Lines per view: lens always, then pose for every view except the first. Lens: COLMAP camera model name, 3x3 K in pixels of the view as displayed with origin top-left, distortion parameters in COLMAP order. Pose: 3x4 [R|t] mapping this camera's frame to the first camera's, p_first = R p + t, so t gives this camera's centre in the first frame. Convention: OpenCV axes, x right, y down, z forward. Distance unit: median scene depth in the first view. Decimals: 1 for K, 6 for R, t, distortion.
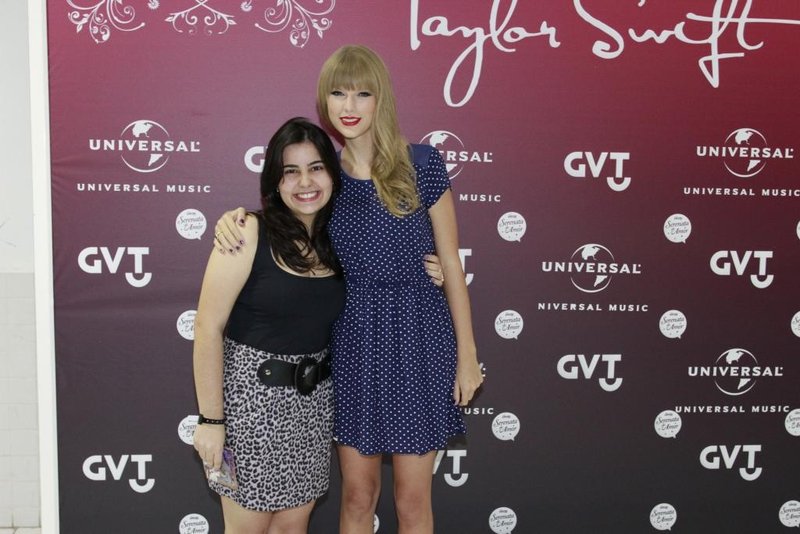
lens RADIAL K [[349.5, 0, 353.2], [0, 349.5, 228.9], [0, 0, 1]] dist [-0.001709, 0.001512]
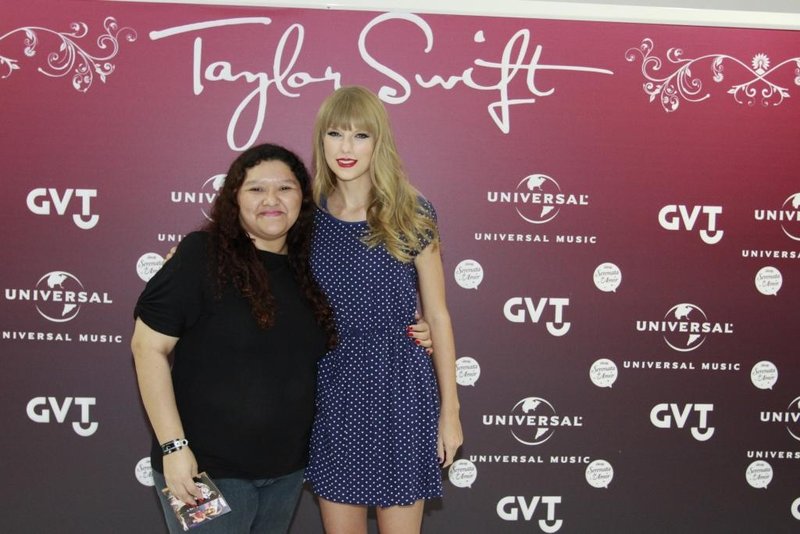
lens RADIAL K [[348.3, 0, 368.3], [0, 348.3, 268.3], [0, 0, 1]] dist [-0.000359, 0.000412]
pose [[0.999837, 0.011032, -0.014320, 0.651346], [-0.011270, 0.999798, -0.016623, 0.001061], [0.014133, 0.016782, 0.999759, 0.007895]]
